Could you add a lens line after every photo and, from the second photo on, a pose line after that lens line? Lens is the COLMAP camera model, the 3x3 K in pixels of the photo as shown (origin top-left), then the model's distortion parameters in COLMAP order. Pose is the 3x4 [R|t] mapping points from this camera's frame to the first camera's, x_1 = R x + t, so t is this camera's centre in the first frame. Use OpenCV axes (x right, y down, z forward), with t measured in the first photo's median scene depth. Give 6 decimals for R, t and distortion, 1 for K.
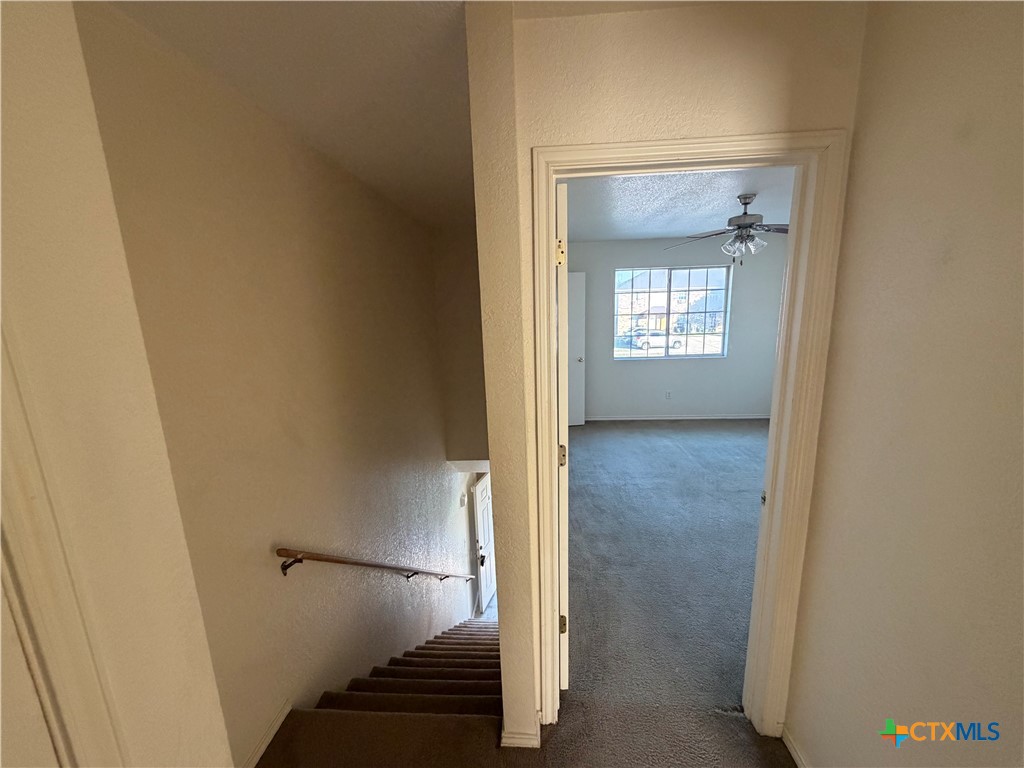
lens RADIAL K [[410.6, 0, 512.9], [0, 410.6, 386.2], [0, 0, 1]] dist [0.002230, 0.000117]
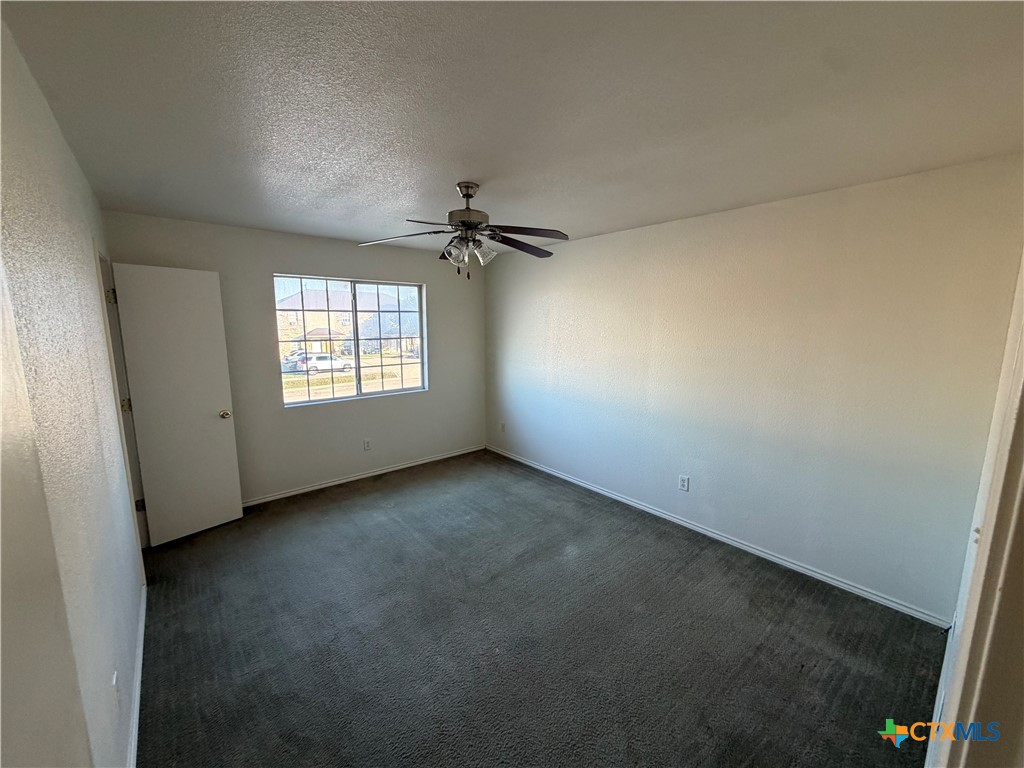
lens RADIAL K [[410.6, 0, 509.7], [0, 410.6, 385.9], [0, 0, 1]] dist [0.002230, 0.000117]
pose [[0.722672, -0.074784, 0.687133, 0.059644], [0.111435, 0.993731, -0.009047, -0.059464], [-0.682149, 0.083109, 0.726475, 0.288711]]
